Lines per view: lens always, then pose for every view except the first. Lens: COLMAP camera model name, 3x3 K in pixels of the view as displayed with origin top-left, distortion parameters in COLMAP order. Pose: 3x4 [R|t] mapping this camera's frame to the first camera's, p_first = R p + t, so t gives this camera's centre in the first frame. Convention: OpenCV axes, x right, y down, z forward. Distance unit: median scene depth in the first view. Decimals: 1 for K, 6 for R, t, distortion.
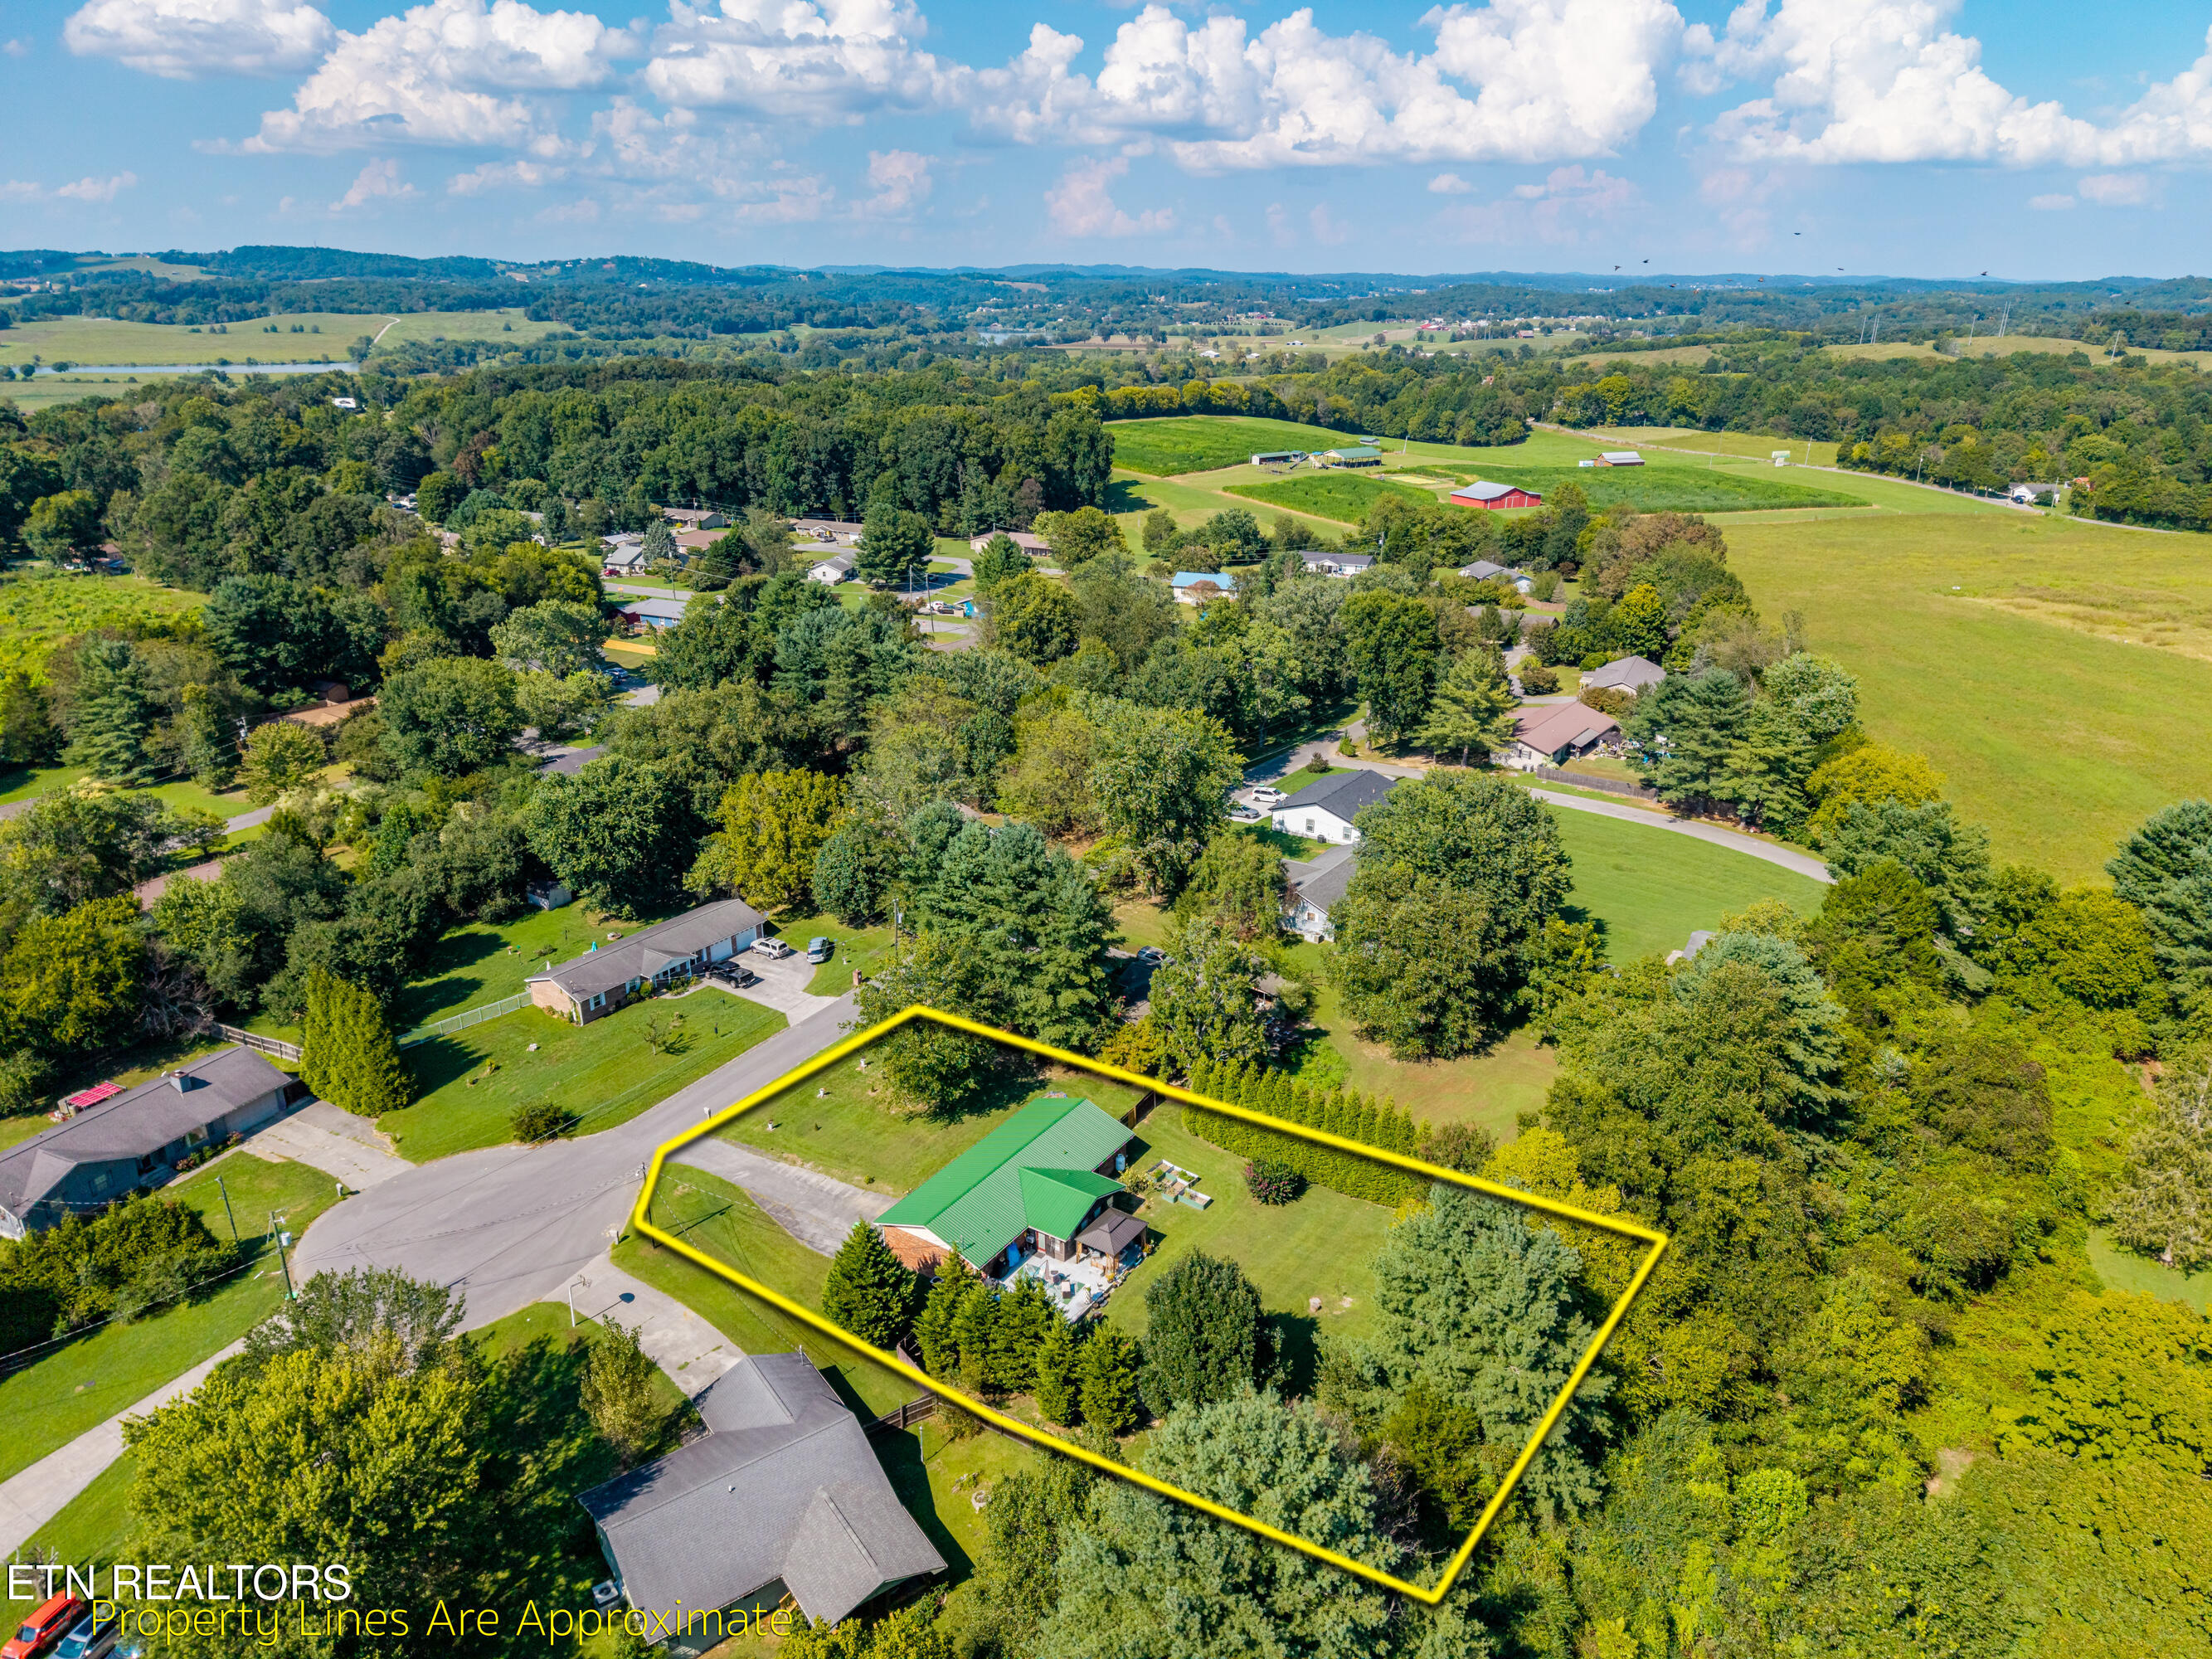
lens RADIAL K [[1526.2, 0, 1113.0], [0, 1526.2, 825.0], [0, 0, 1]] dist [0.025182, -0.019947]
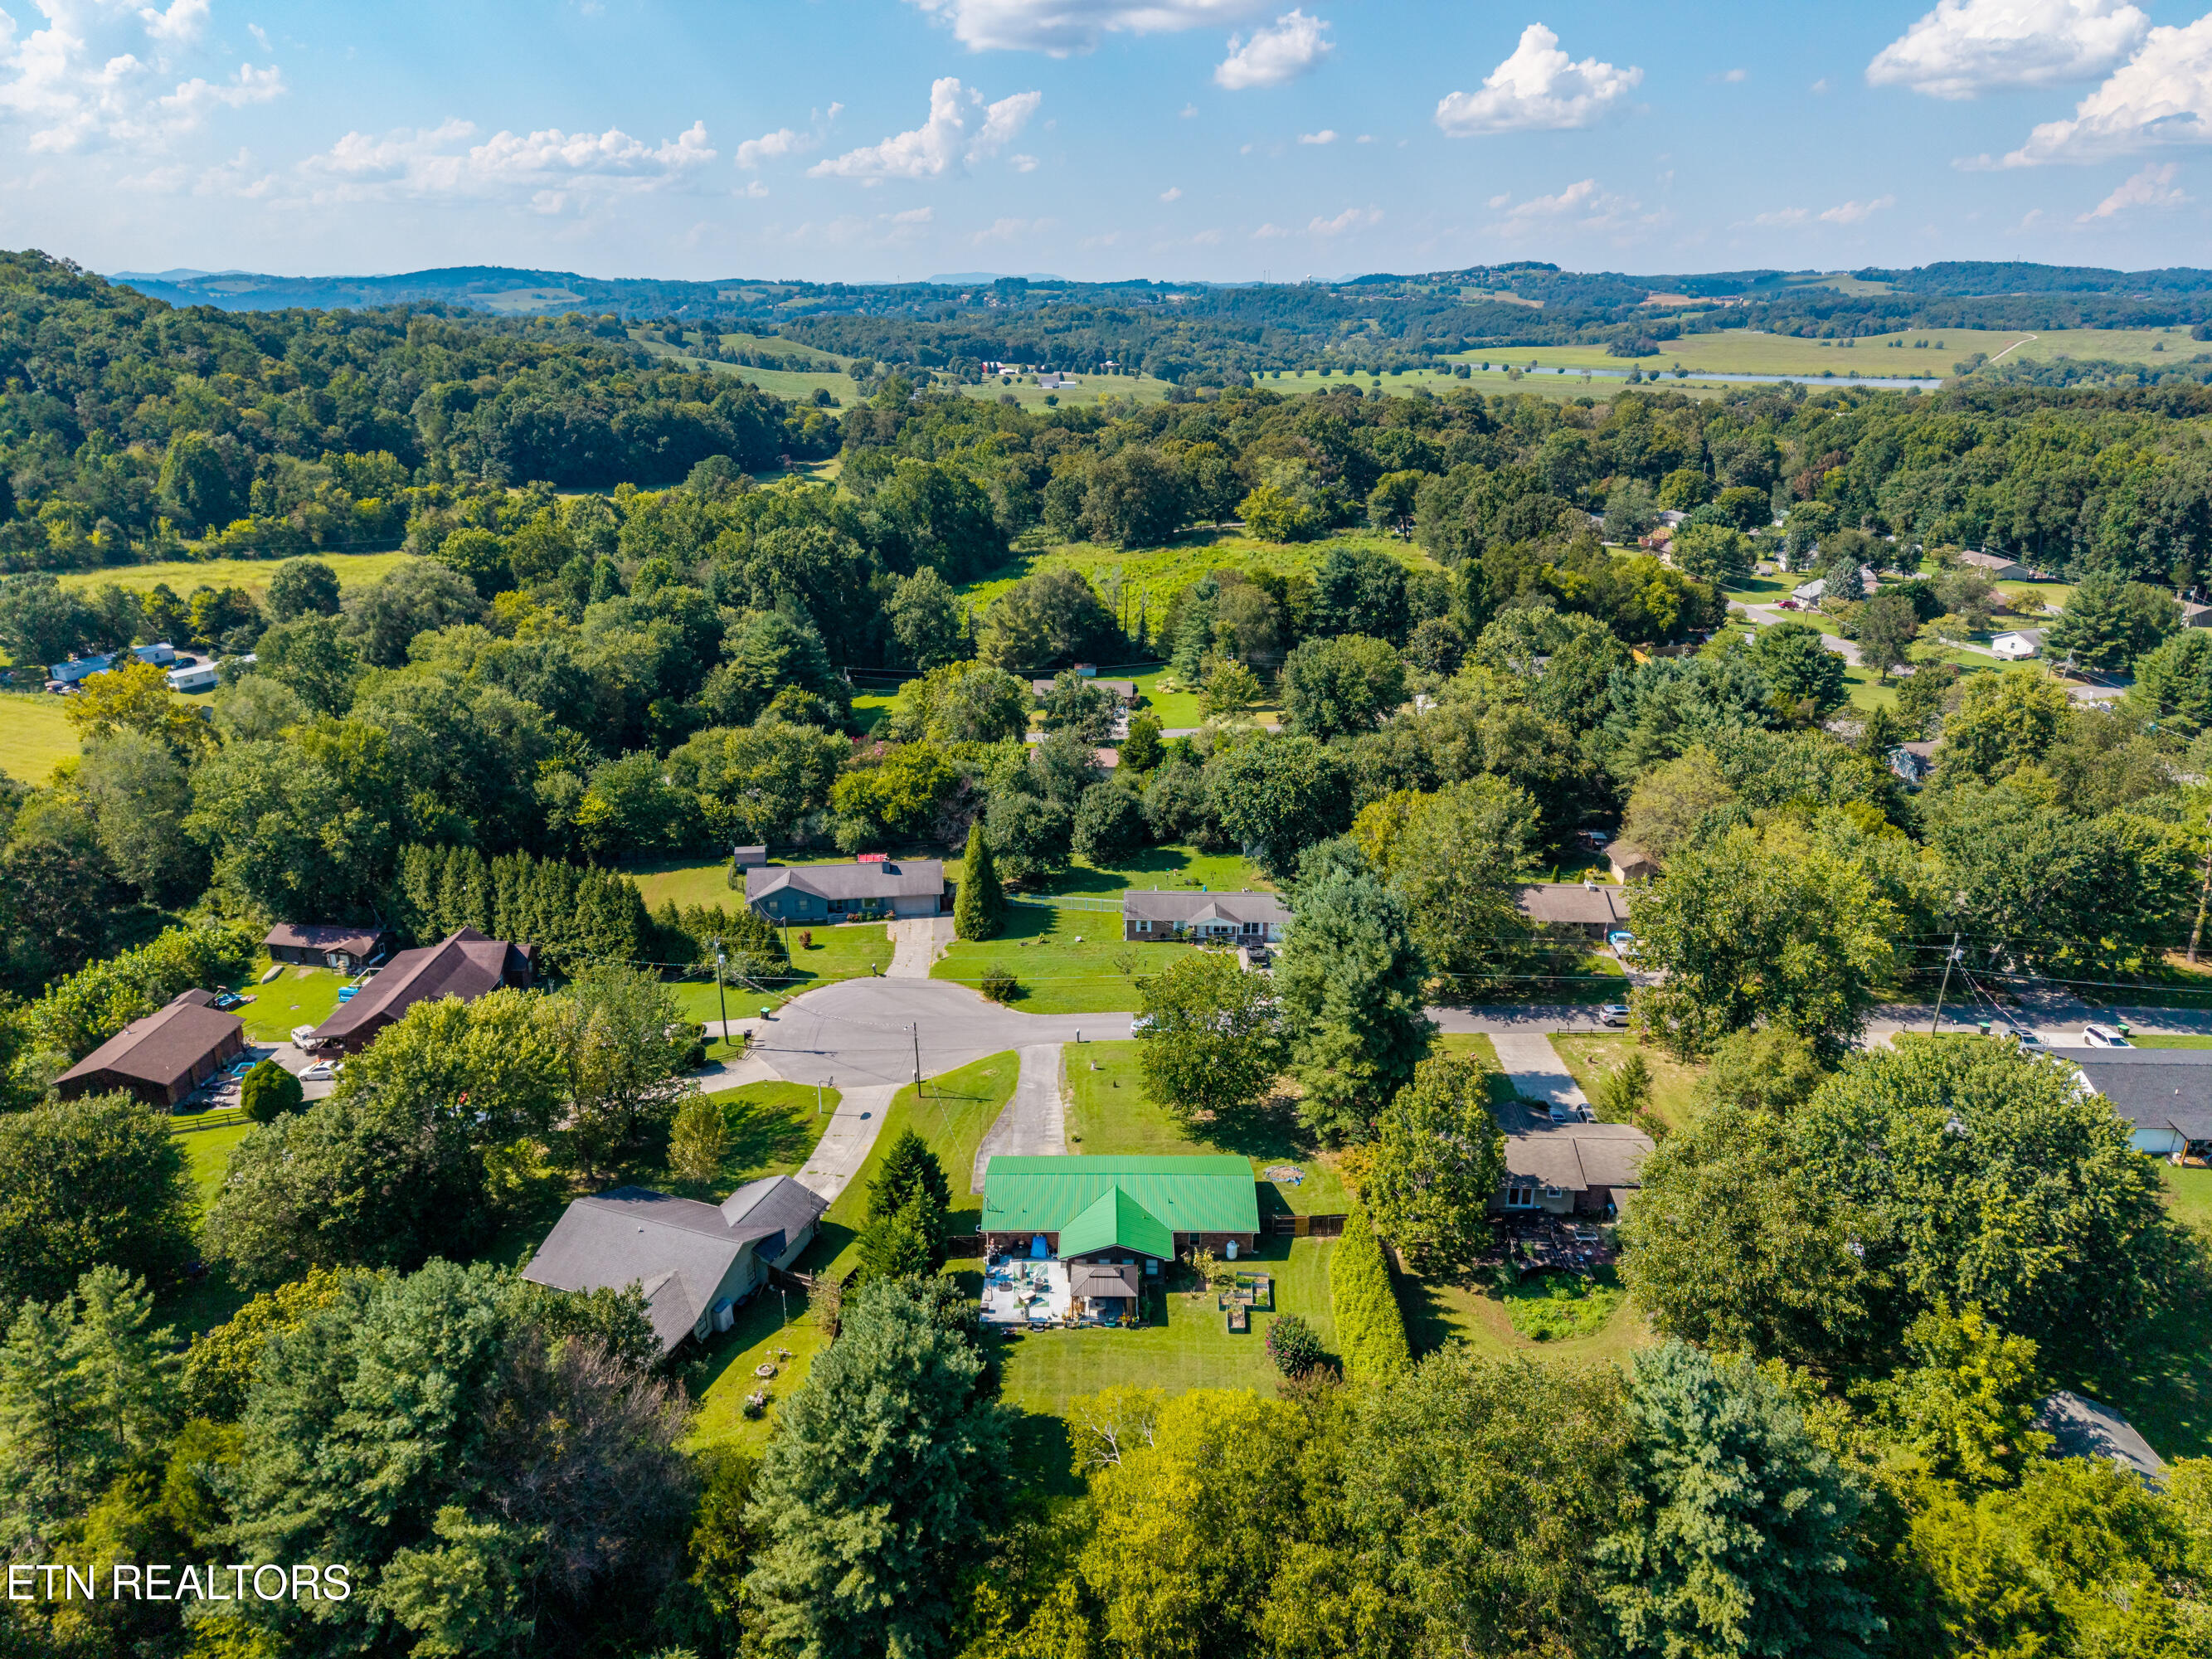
lens RADIAL K [[1526.2, 0, 1113.0], [0, 1526.2, 825.0], [0, 0, 1]] dist [0.025182, -0.019947]
pose [[0.517292, 0.276581, -0.809884, 0.093690], [-0.283767, 0.948234, 0.142580, -0.019050], [0.807394, 0.156063, 0.568998, 0.053855]]
